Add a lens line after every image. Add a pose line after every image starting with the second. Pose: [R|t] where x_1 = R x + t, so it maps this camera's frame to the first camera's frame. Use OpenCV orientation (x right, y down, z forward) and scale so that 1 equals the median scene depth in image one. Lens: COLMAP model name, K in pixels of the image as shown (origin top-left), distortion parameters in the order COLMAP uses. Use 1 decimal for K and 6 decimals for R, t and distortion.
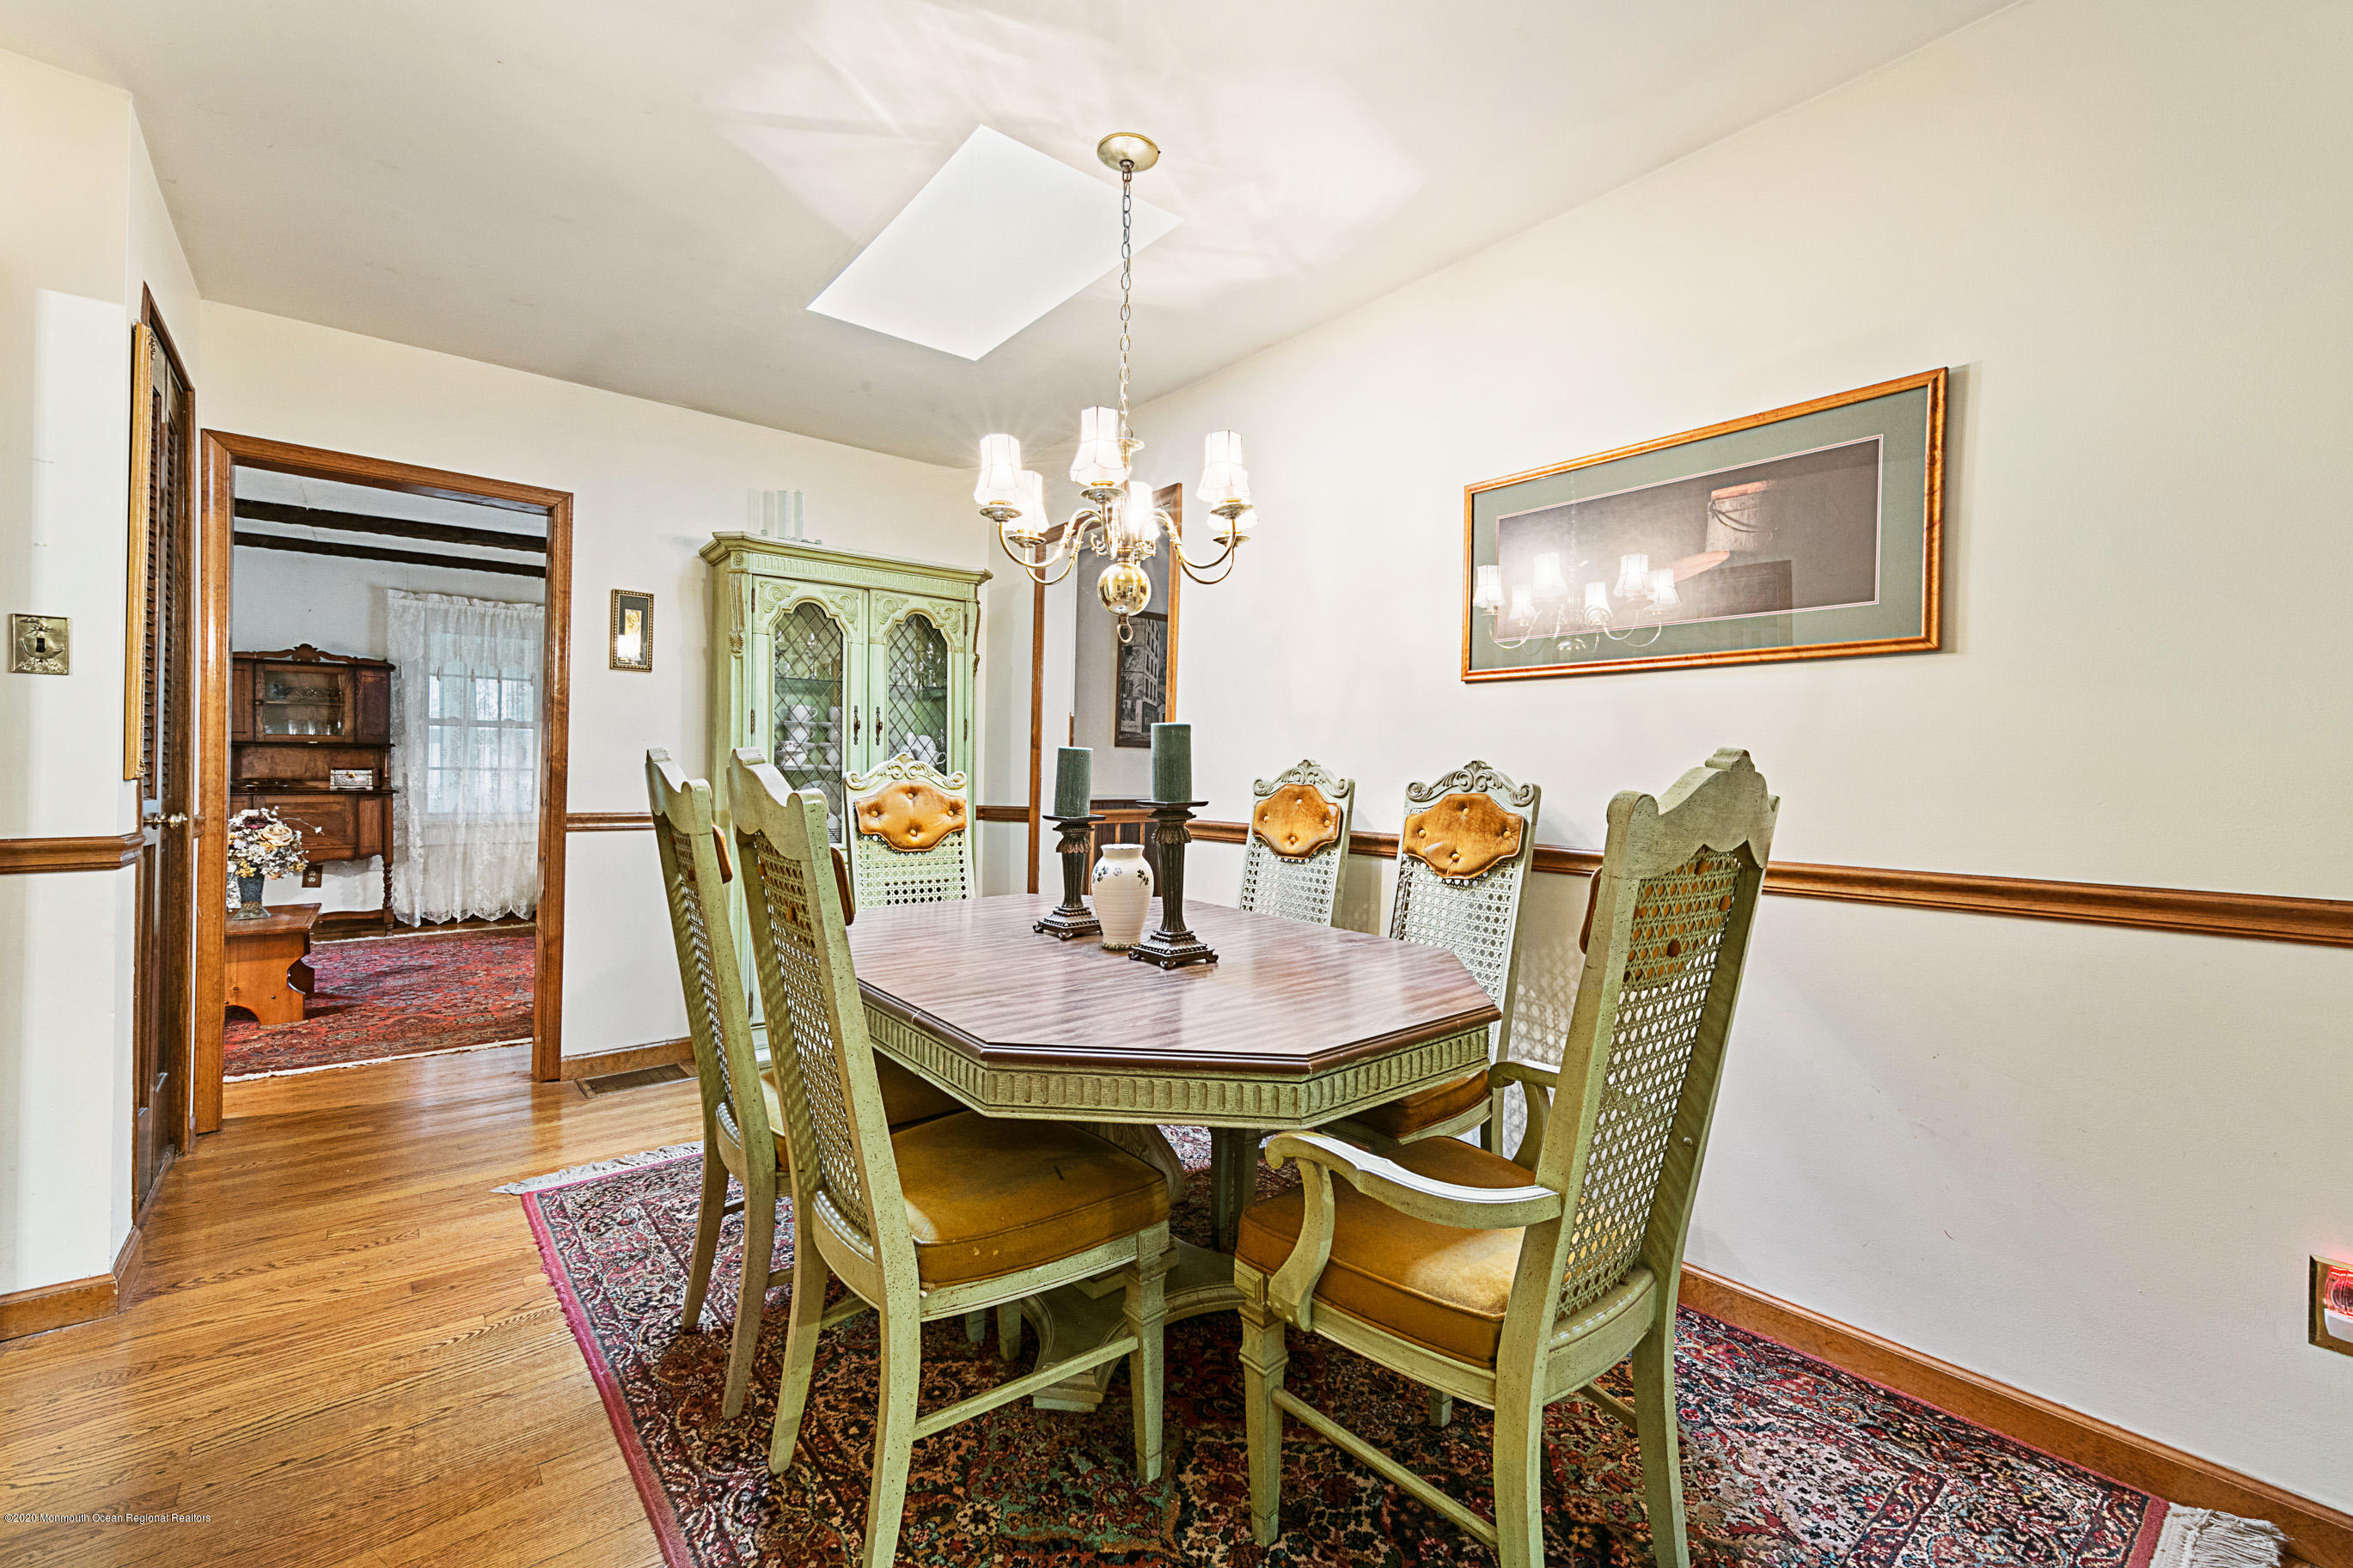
lens RADIAL K [[975.1, 0, 1180.0], [0, 975.1, 766.3], [0, 0, 1]] dist [0.003247, 0.000627]
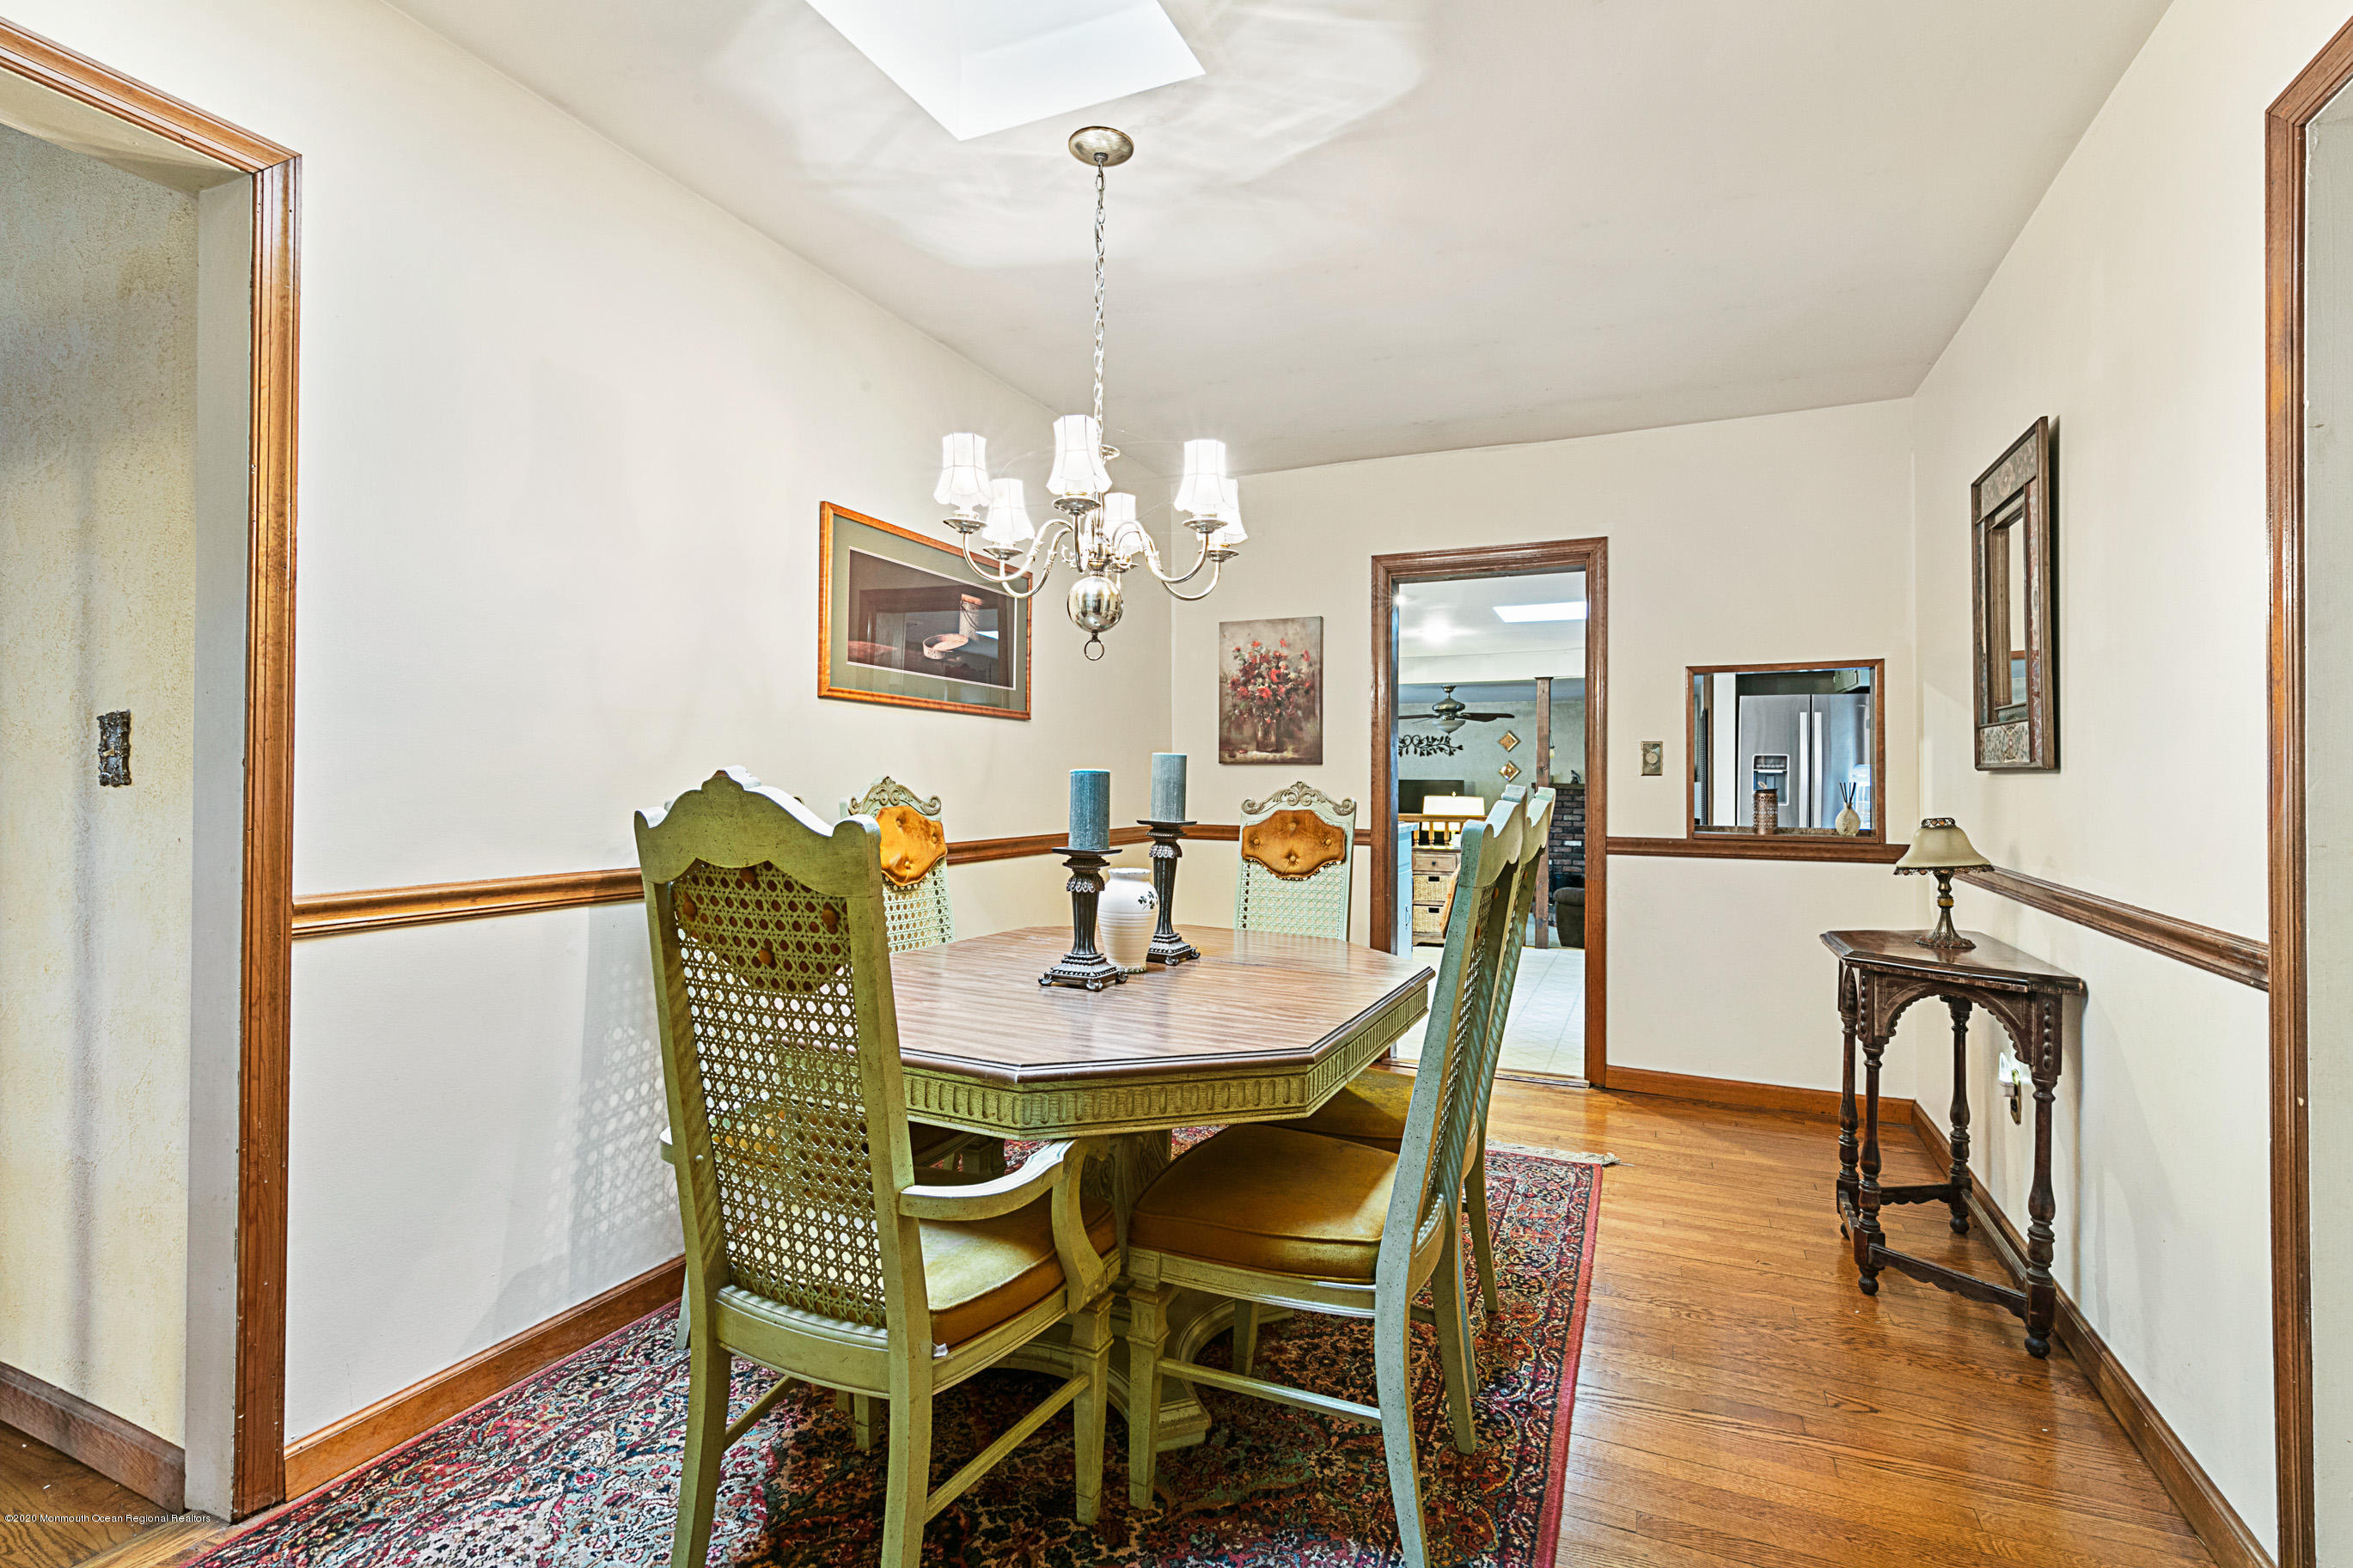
lens RADIAL K [[1095.9, 0, 1173.7], [0, 1095.9, 778.7], [0, 0, 1]] dist [0.000114, -0.000086]
pose [[-0.442712, -0.008332, 0.896625, -0.361670], [-0.009729, 0.999943, 0.004488, -0.004500], [-0.896611, -0.006736, -0.442767, 0.483965]]
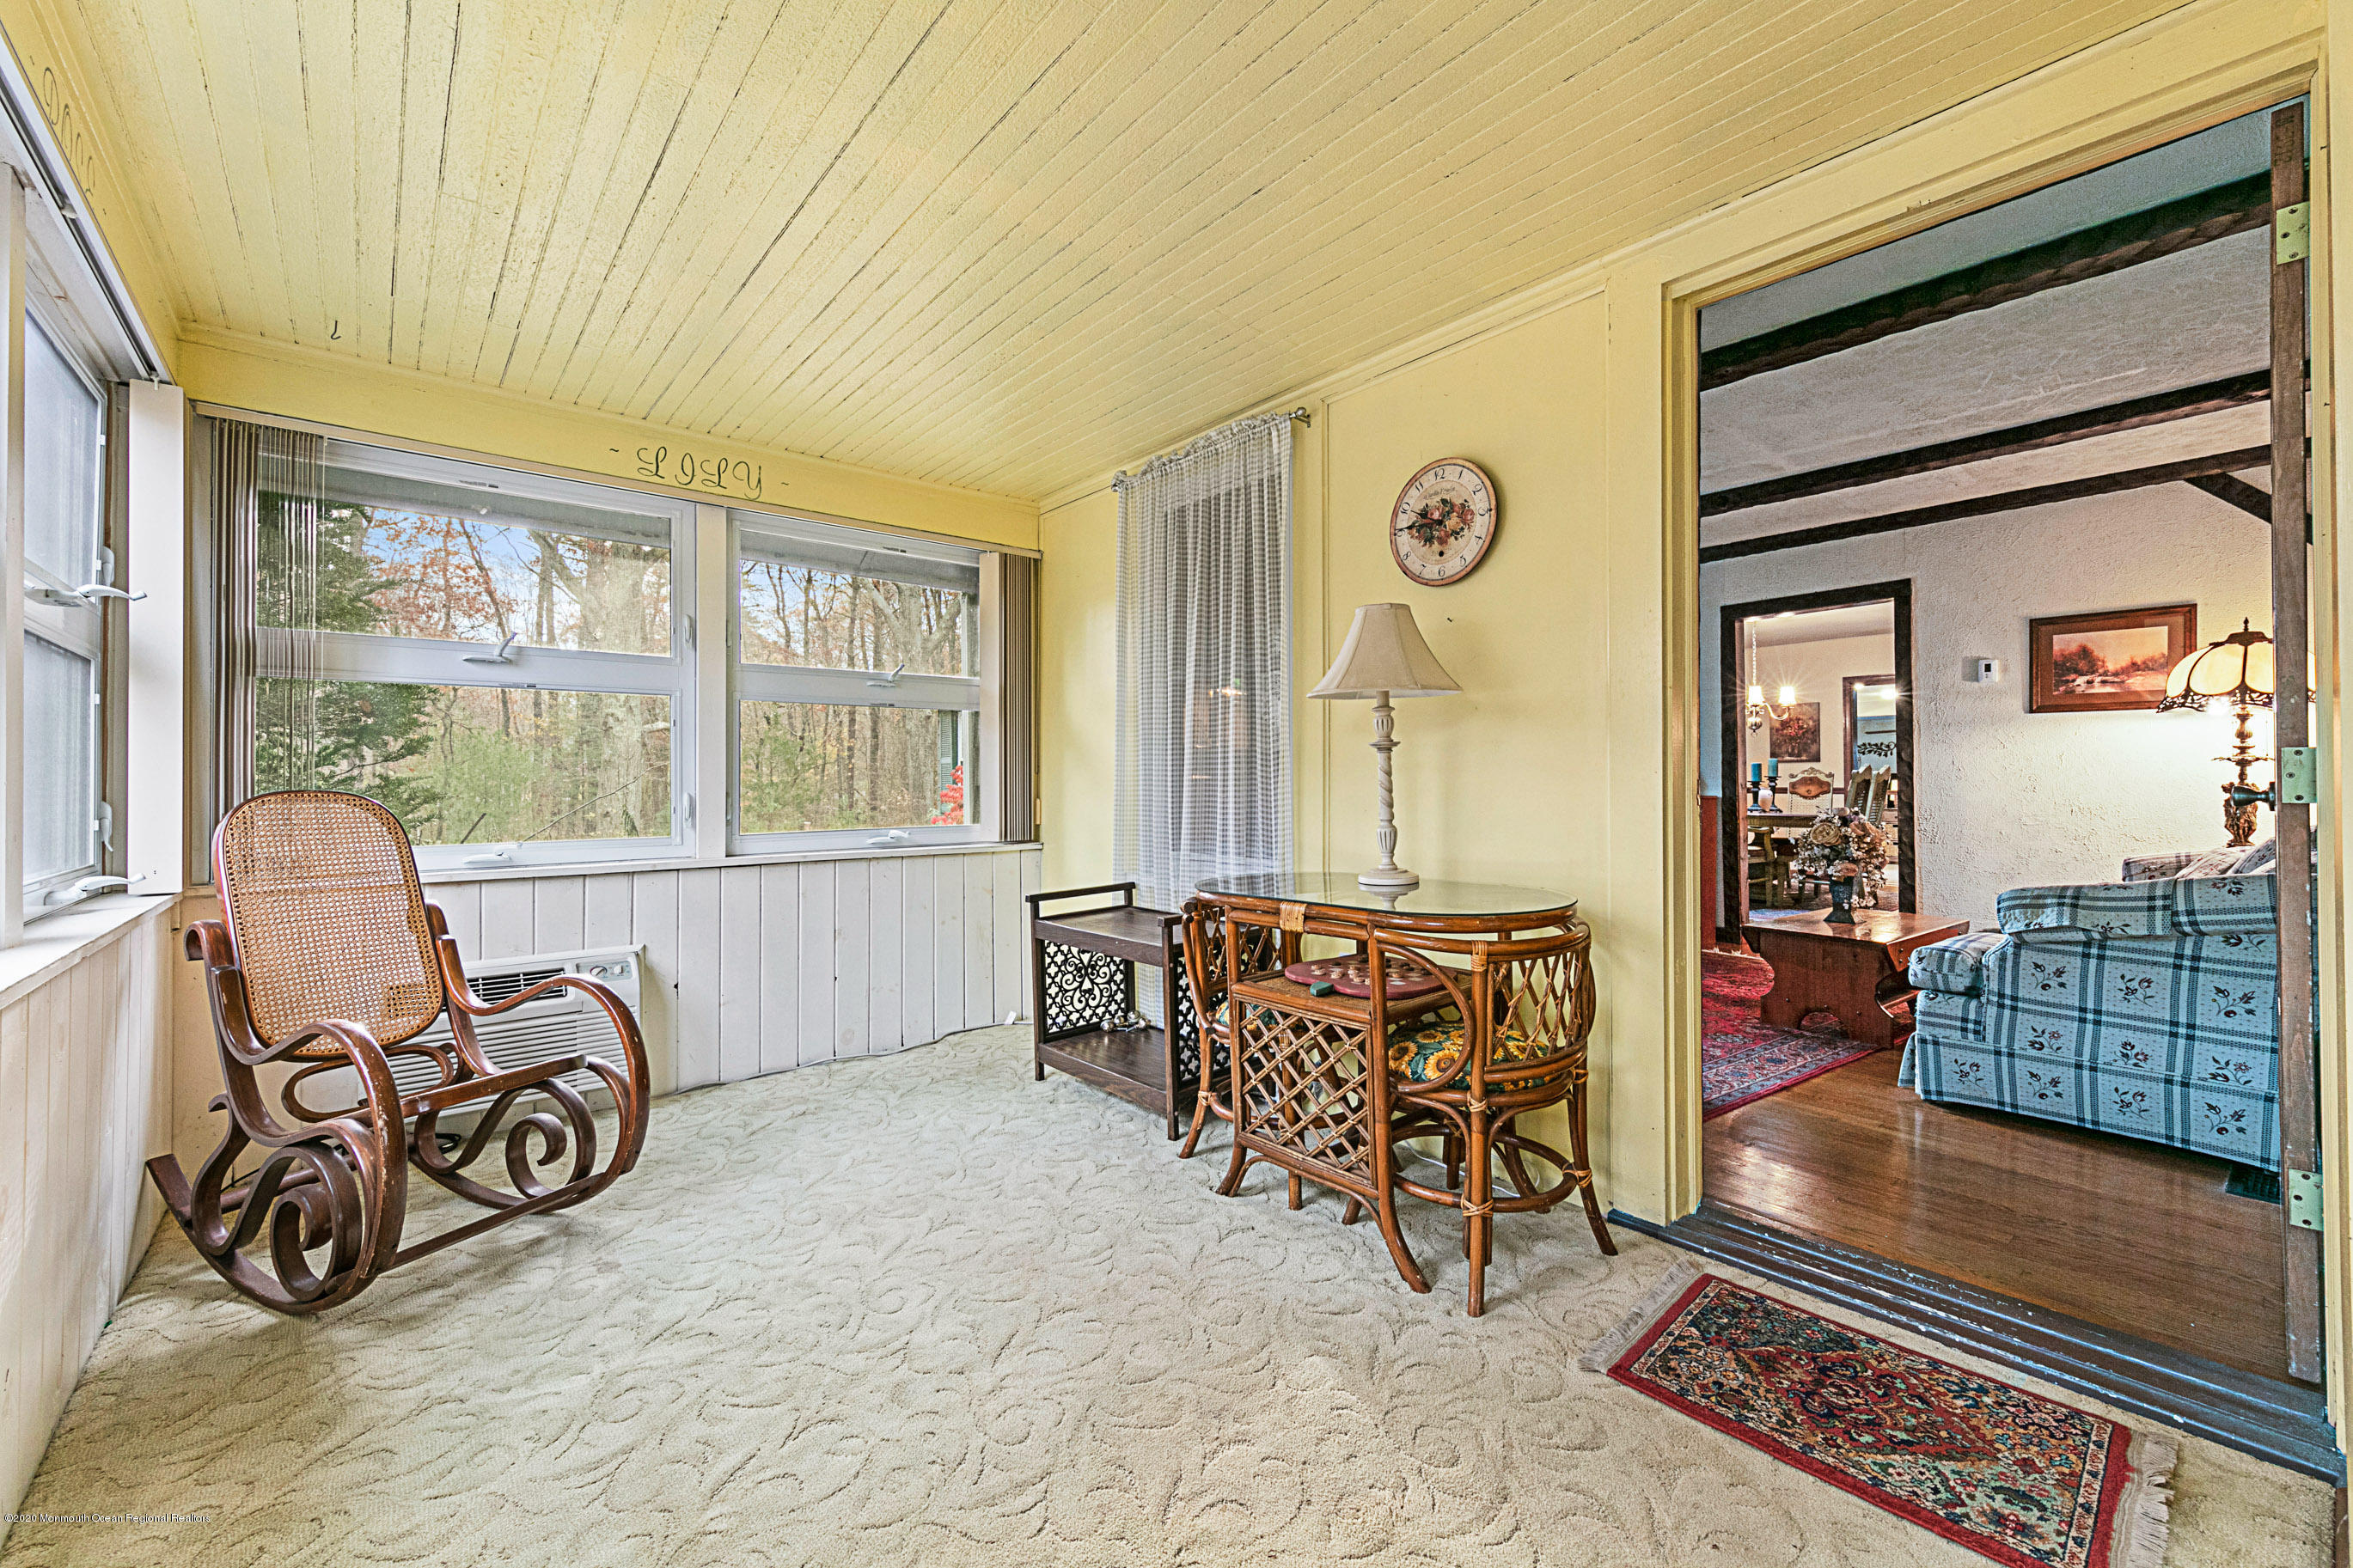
lens RADIAL K [[975.1, 0, 1172.0], [0, 975.1, 780.8], [0, 0, 1]] dist [0.003247, 0.000627]
pose [[-0.008585, -0.004833, 0.999951, -1.416647], [0.002459, 0.999985, 0.004855, 0.010223], [-0.999960, 0.002501, -0.008573, 1.198743]]
